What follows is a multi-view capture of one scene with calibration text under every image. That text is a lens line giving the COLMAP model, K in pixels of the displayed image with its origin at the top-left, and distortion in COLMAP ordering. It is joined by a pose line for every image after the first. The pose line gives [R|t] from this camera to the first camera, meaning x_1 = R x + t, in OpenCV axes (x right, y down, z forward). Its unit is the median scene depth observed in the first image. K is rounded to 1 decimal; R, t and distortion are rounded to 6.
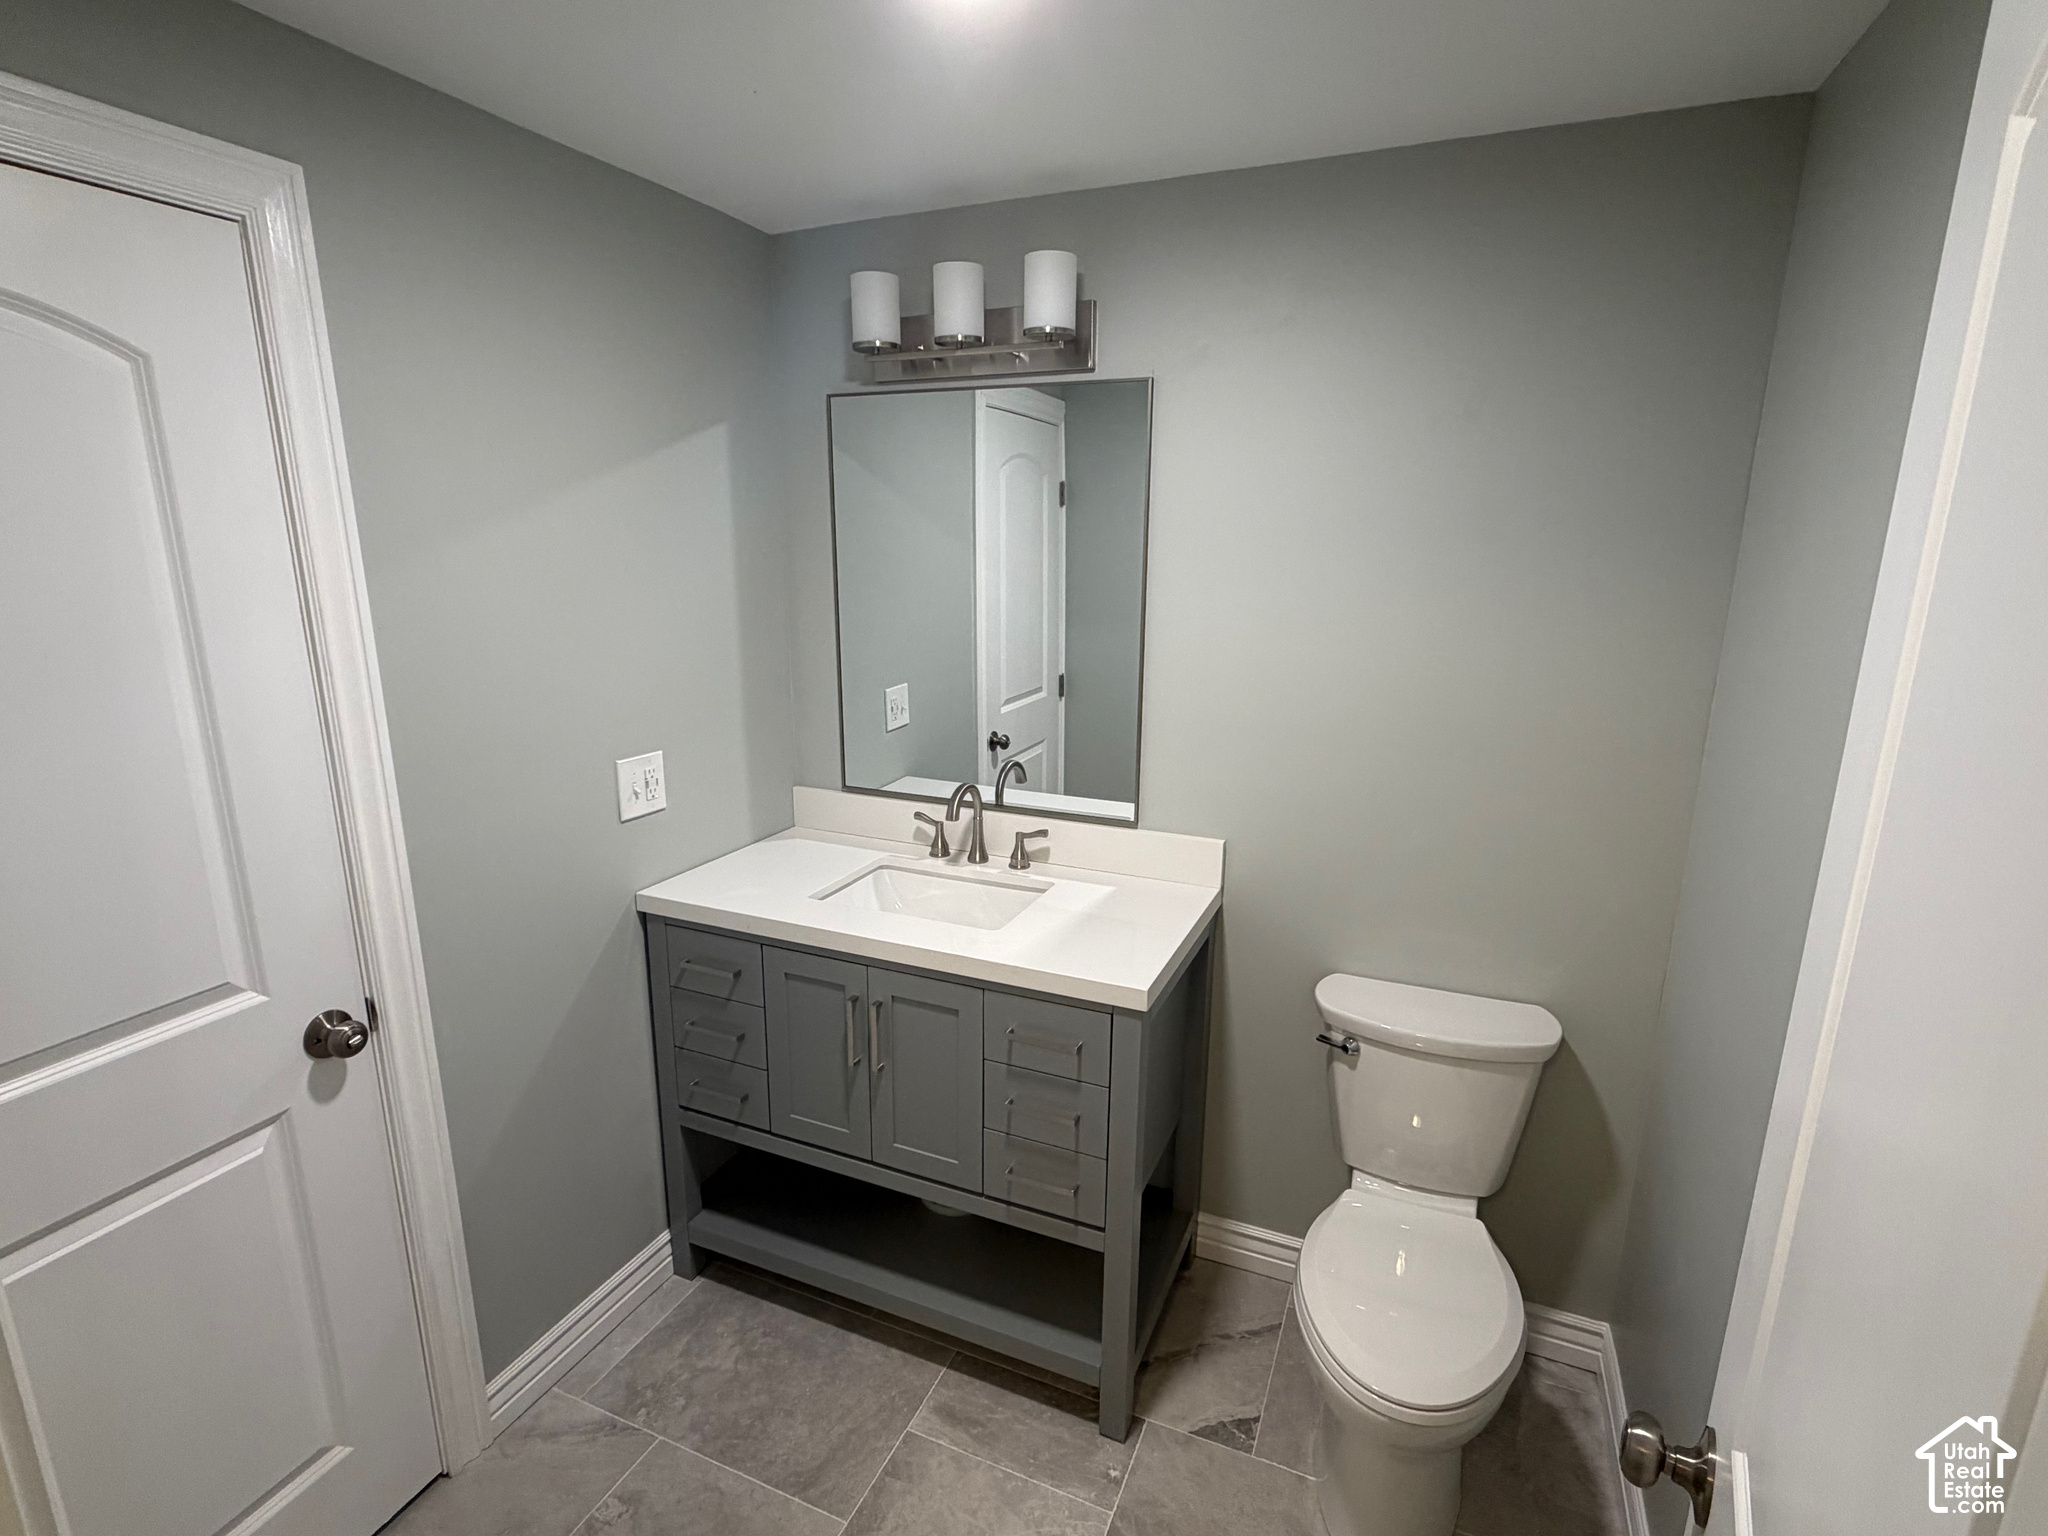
lens RADIAL K [[997.7, 0, 1024.0], [0, 997.7, 768.0], [0, 0, 1]] dist [0.003347, 0.000598]
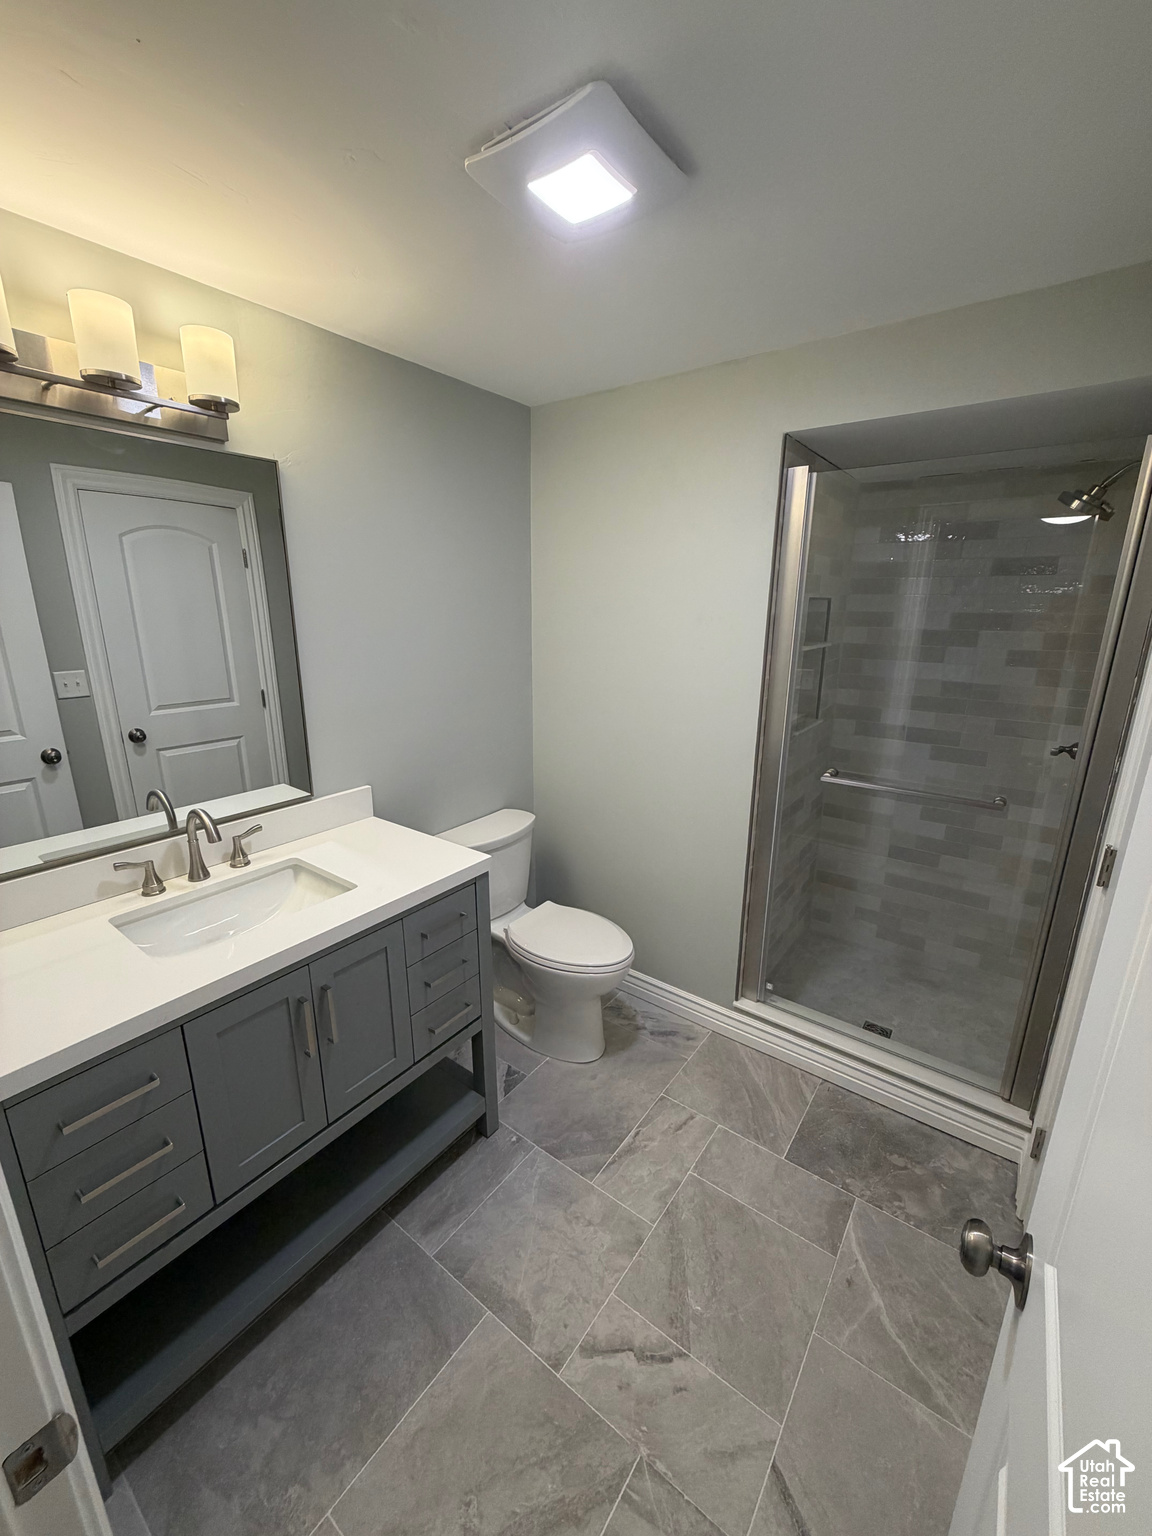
lens RADIAL K [[604.7, 0, 576.0], [0, 604.7, 768.0], [0, 0, 1]] dist [0.000098, -0.000037]
pose [[0.234035, -0.255997, 0.937920, -0.661364], [0.213383, 0.954714, 0.207336, -0.086841], [-0.948523, 0.151612, 0.278062, 0.493637]]
